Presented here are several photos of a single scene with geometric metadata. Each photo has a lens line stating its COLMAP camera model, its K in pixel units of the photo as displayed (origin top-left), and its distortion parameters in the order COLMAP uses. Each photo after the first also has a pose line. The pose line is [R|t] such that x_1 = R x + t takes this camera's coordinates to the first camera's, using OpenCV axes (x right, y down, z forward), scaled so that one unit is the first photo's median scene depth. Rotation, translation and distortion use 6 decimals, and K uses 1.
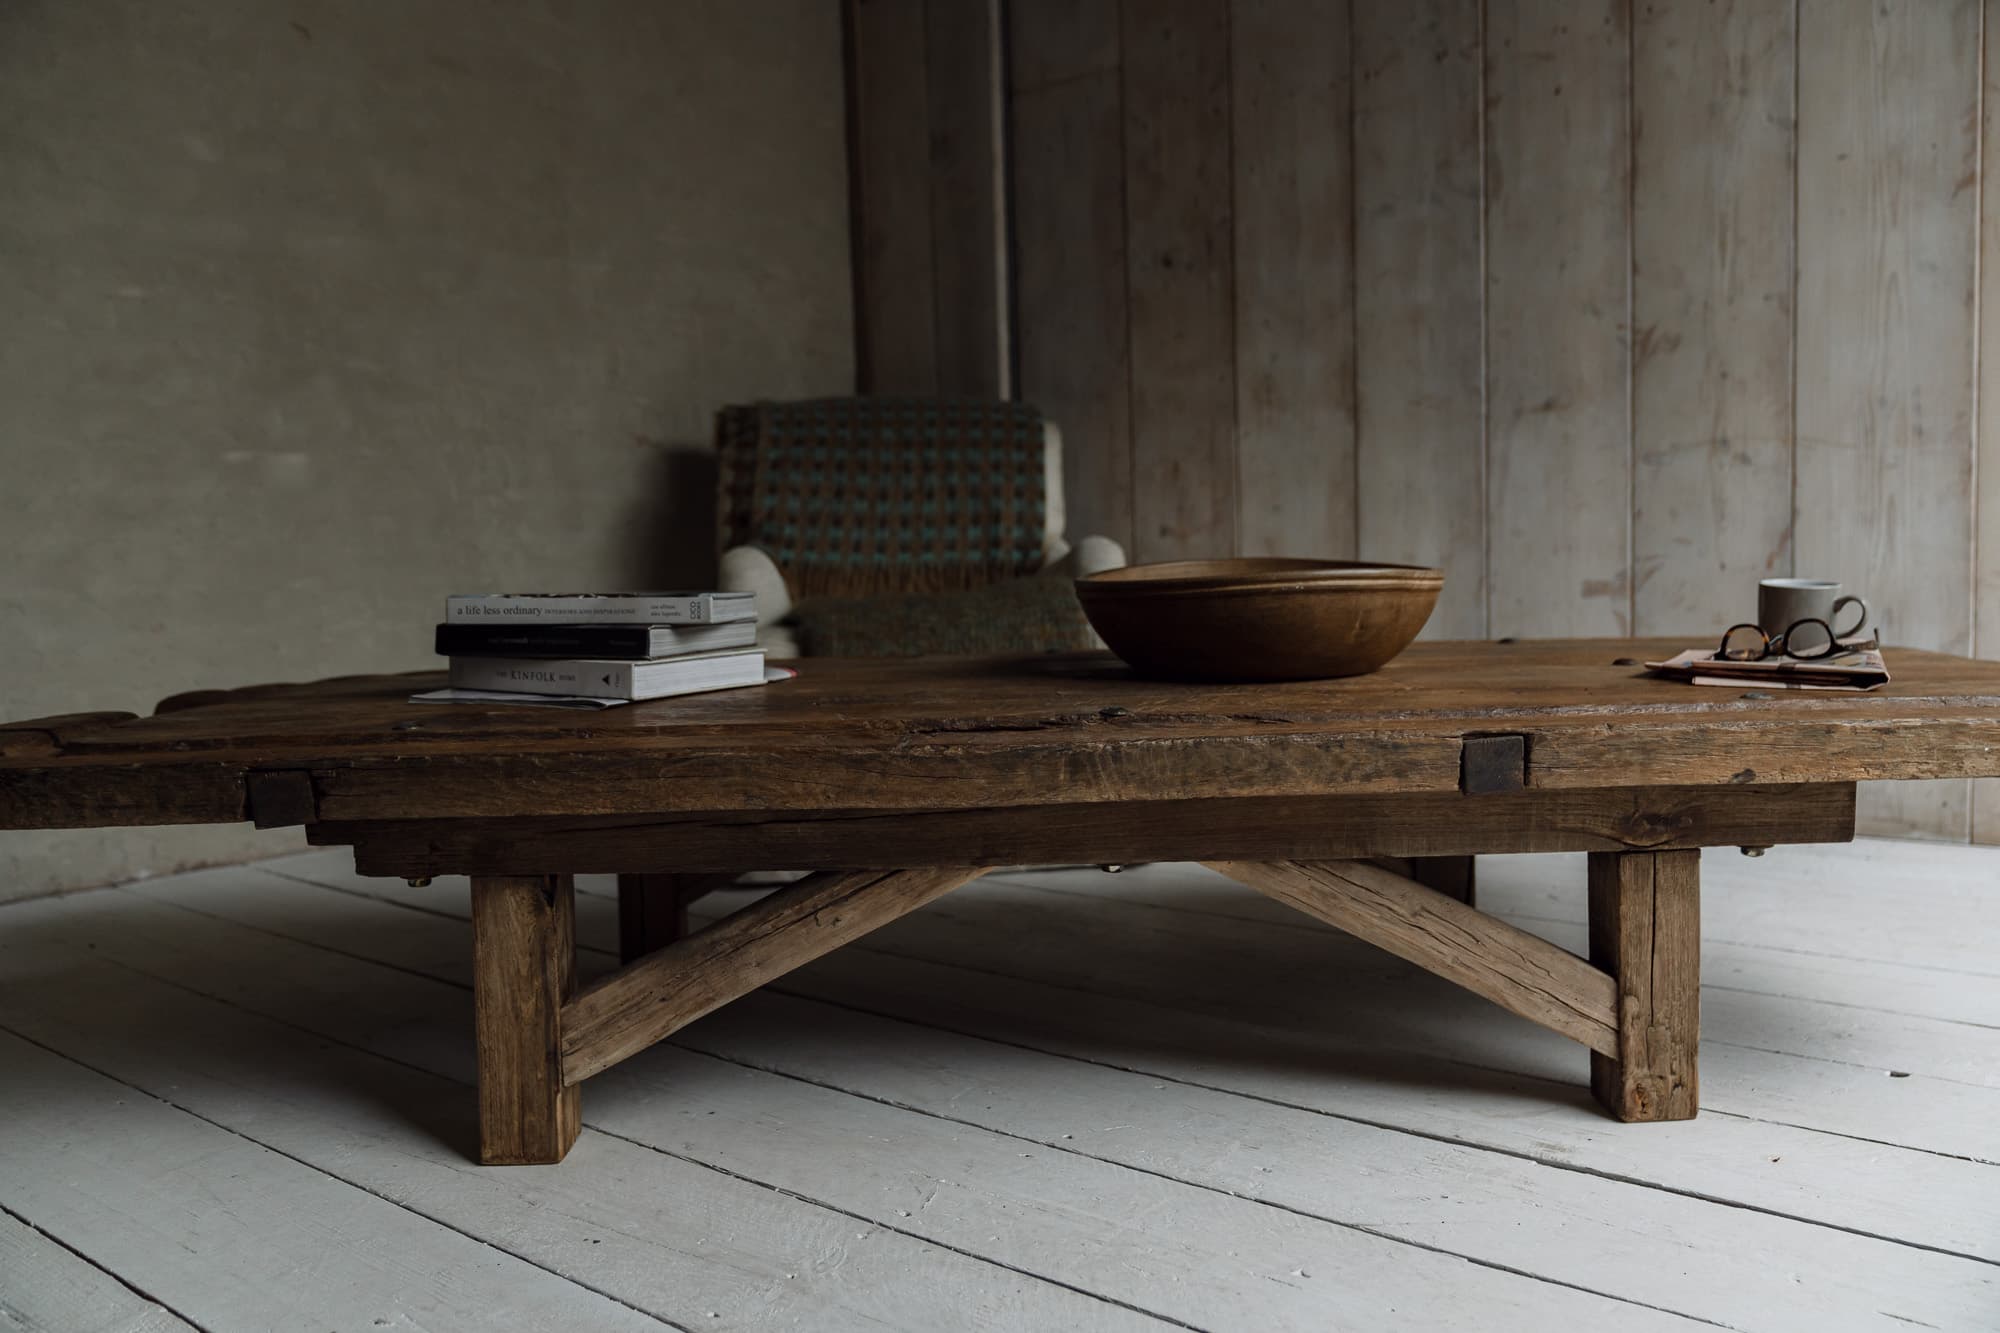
lens RADIAL K [[1615.9, 0, 1000.4], [0, 1615.9, 669.9], [0, 0, 1]] dist [-0.019273, 0.019514]
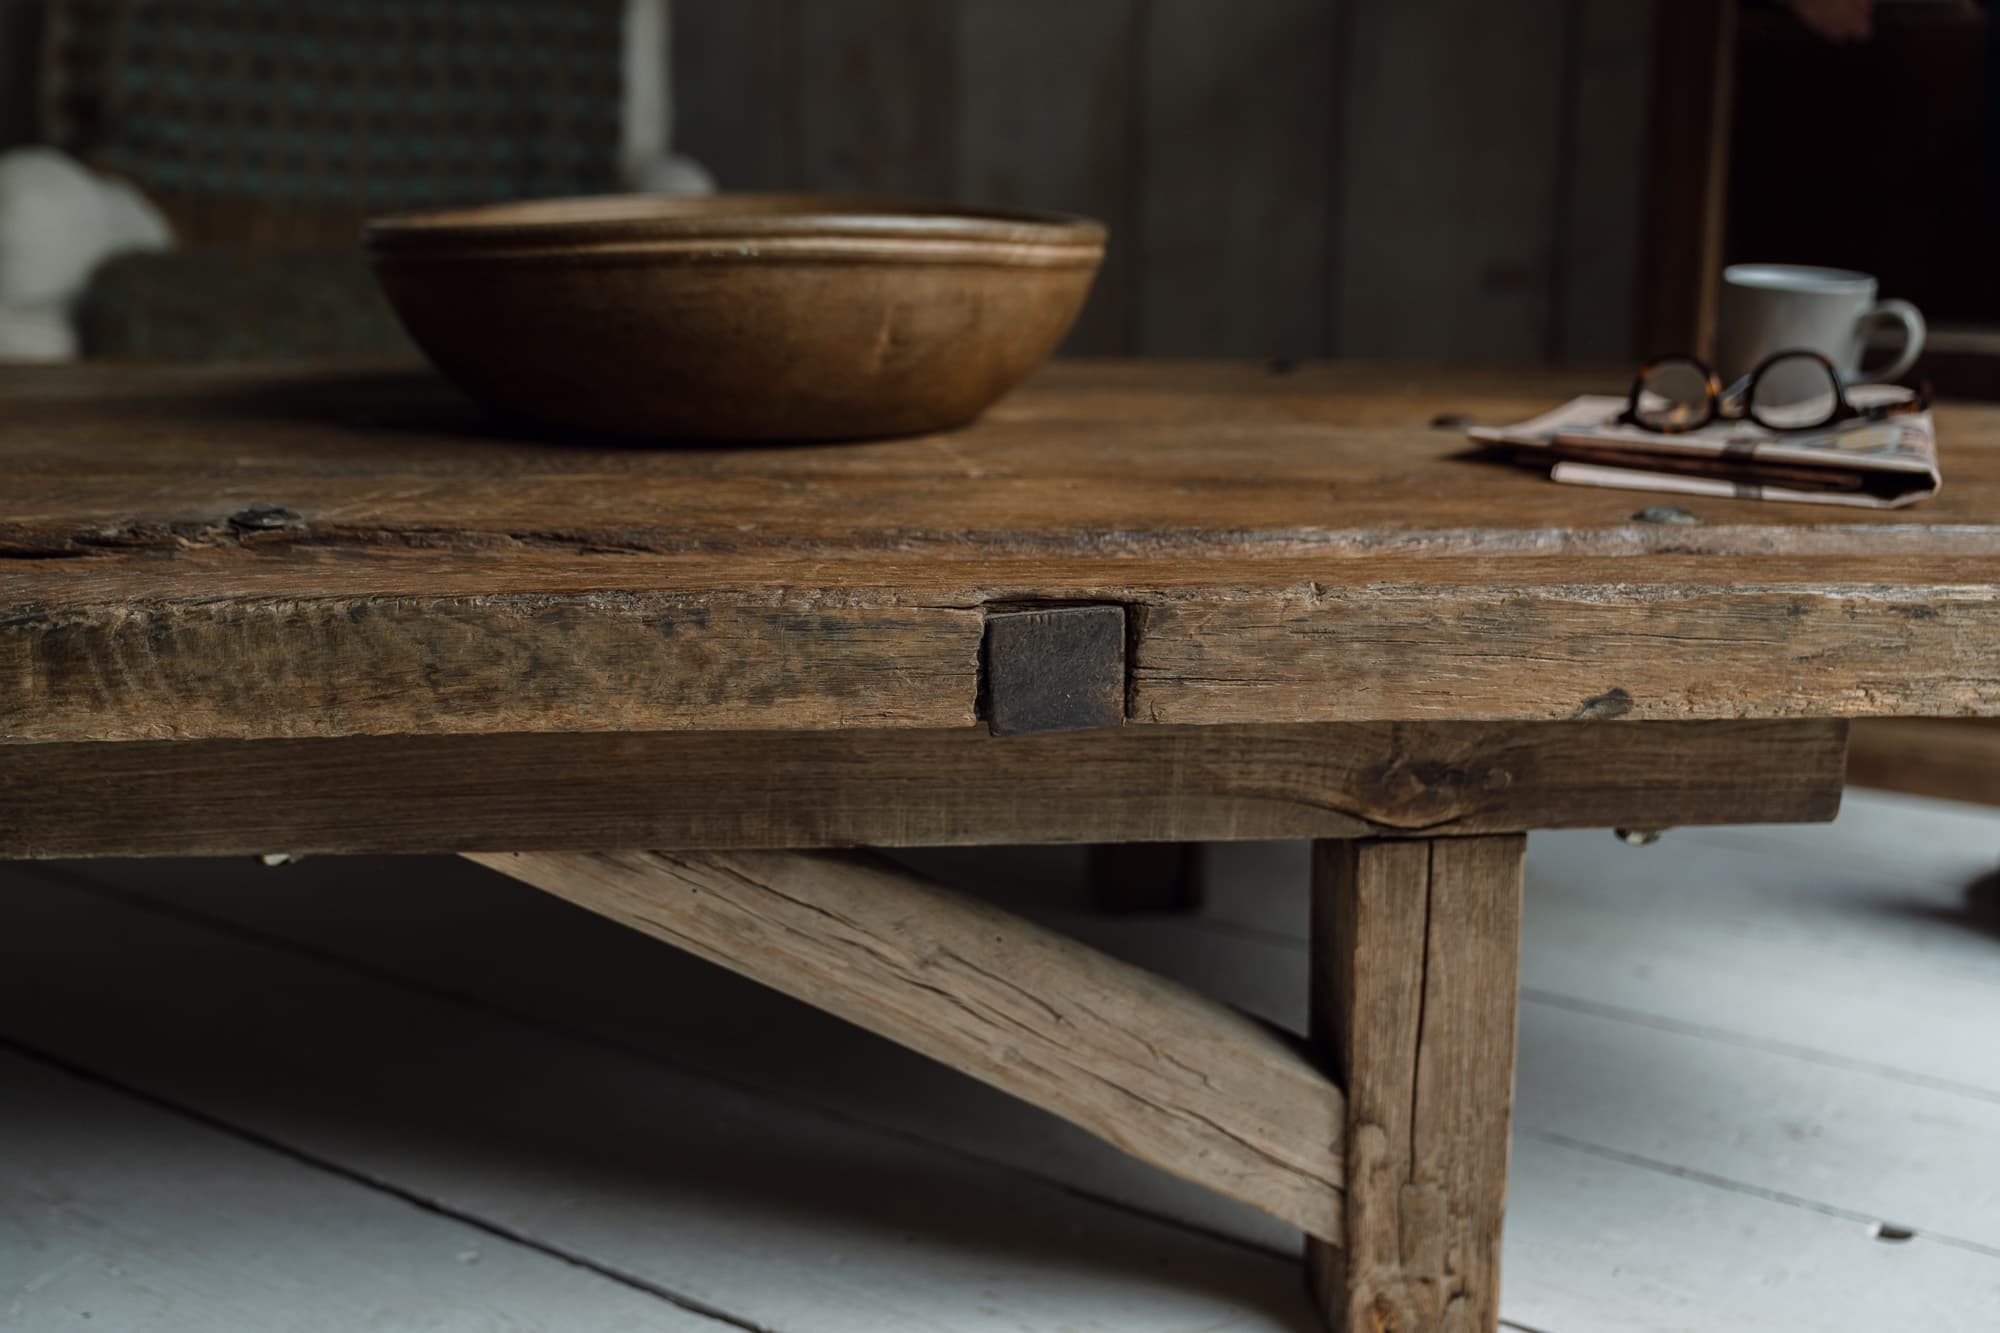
lens RADIAL K [[2175.6, 0, 993.0], [0, 2175.6, 660.5], [0, 0, 1]] dist [-0.001574, 0.028944]
pose [[0.995820, 0.018486, 0.089443, 0.218627], [-0.030245, 0.990794, 0.131957, -0.020463], [-0.086180, -0.134111, 0.987212, 0.383610]]
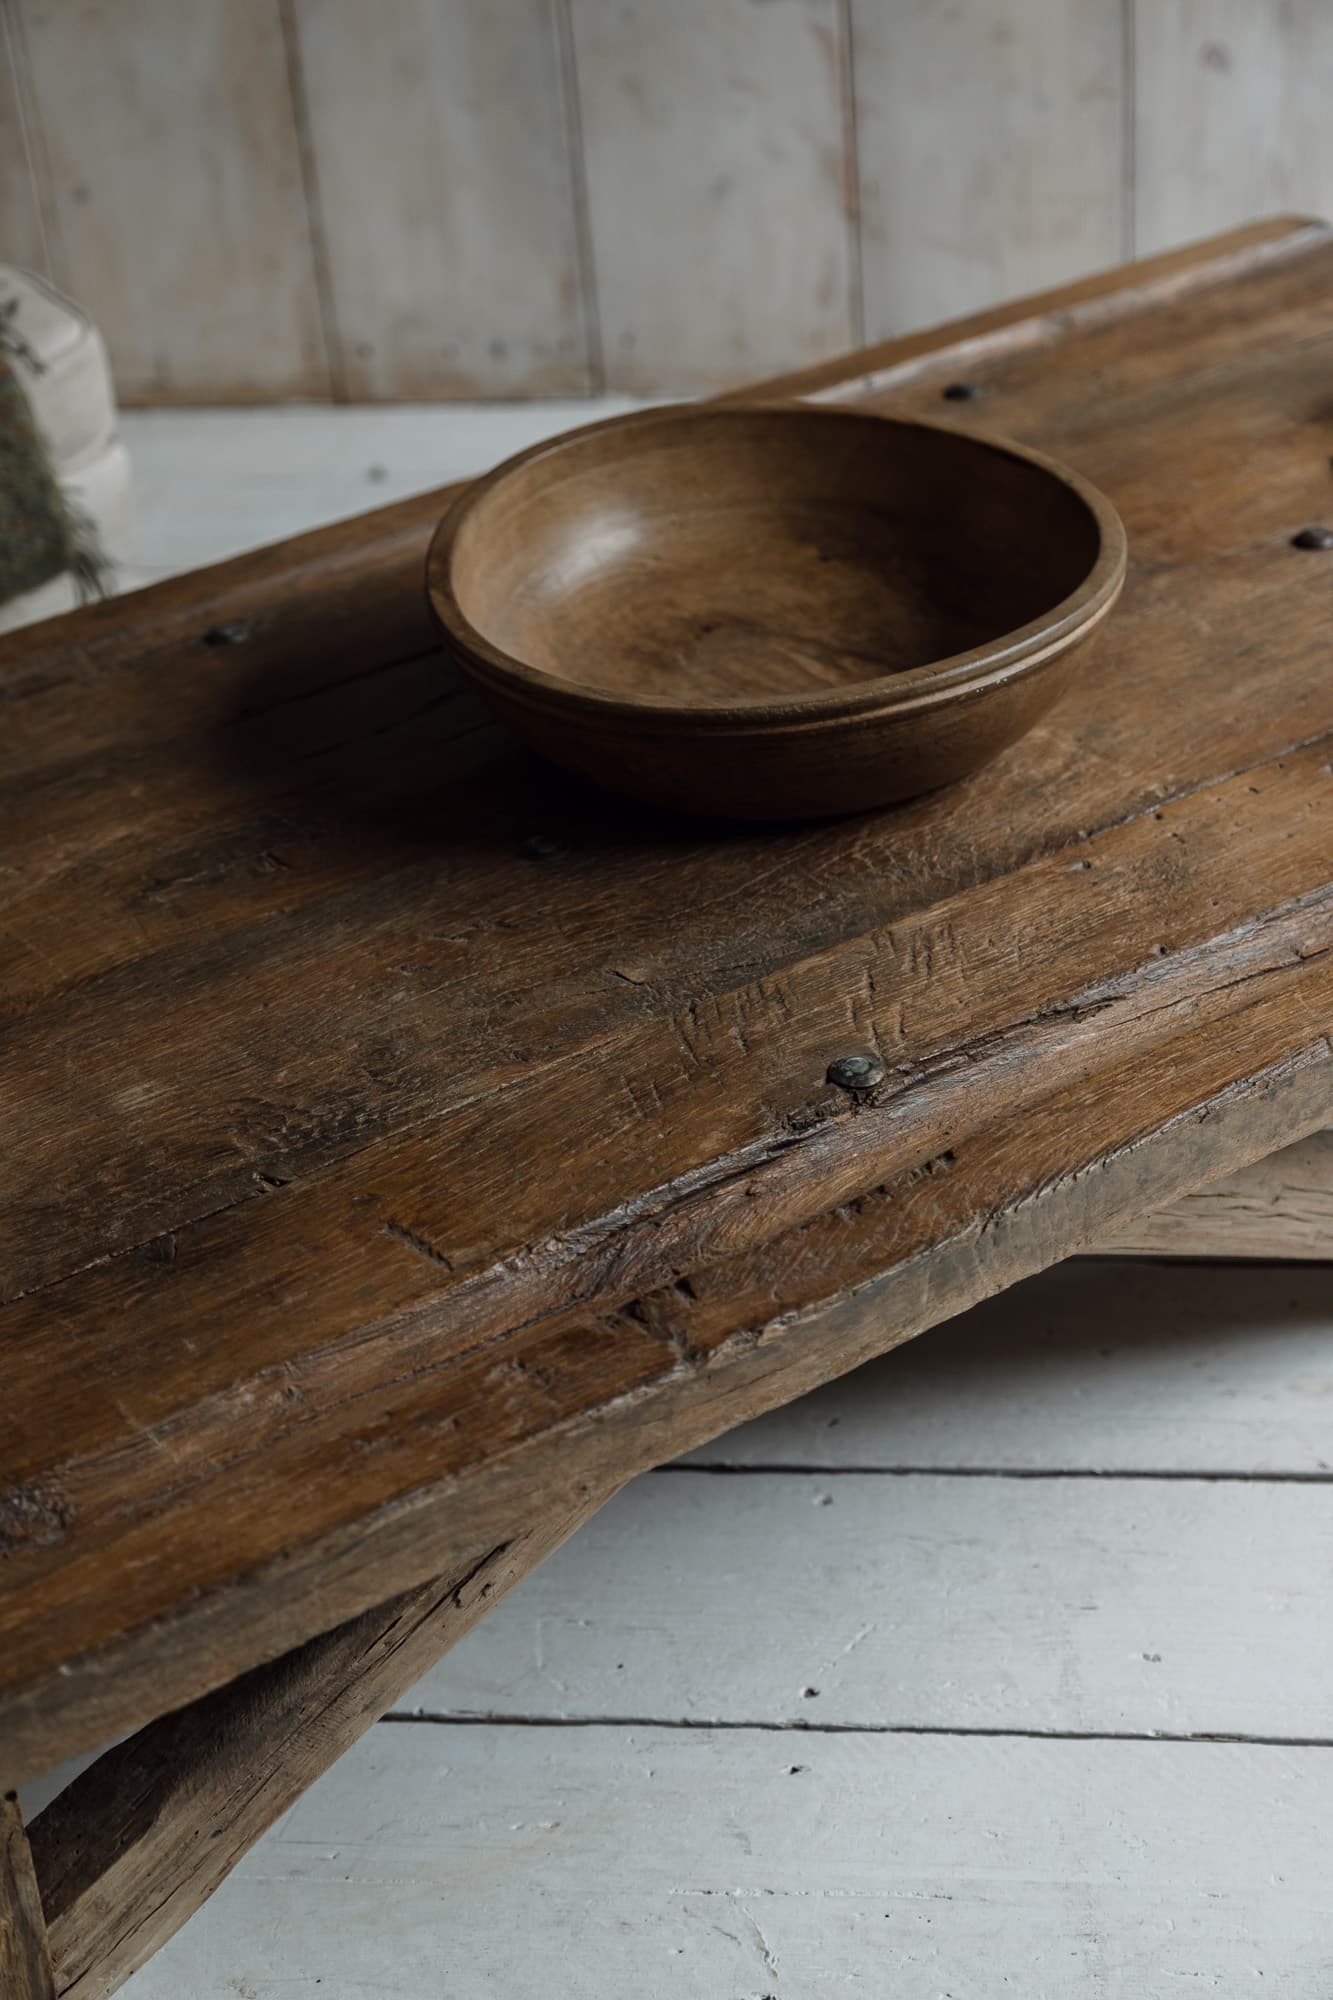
lens RADIAL K [[3273.2, 0, 666.5], [0, 3273.2, 1000.0], [0, 0, 1]] dist [0.009727, -0.020935]
pose [[0.841156, -0.316193, 0.438724, -0.467378], [0.090805, 0.882323, 0.461801, -0.518731], [-0.533115, -0.348608, 0.770883, 0.182768]]
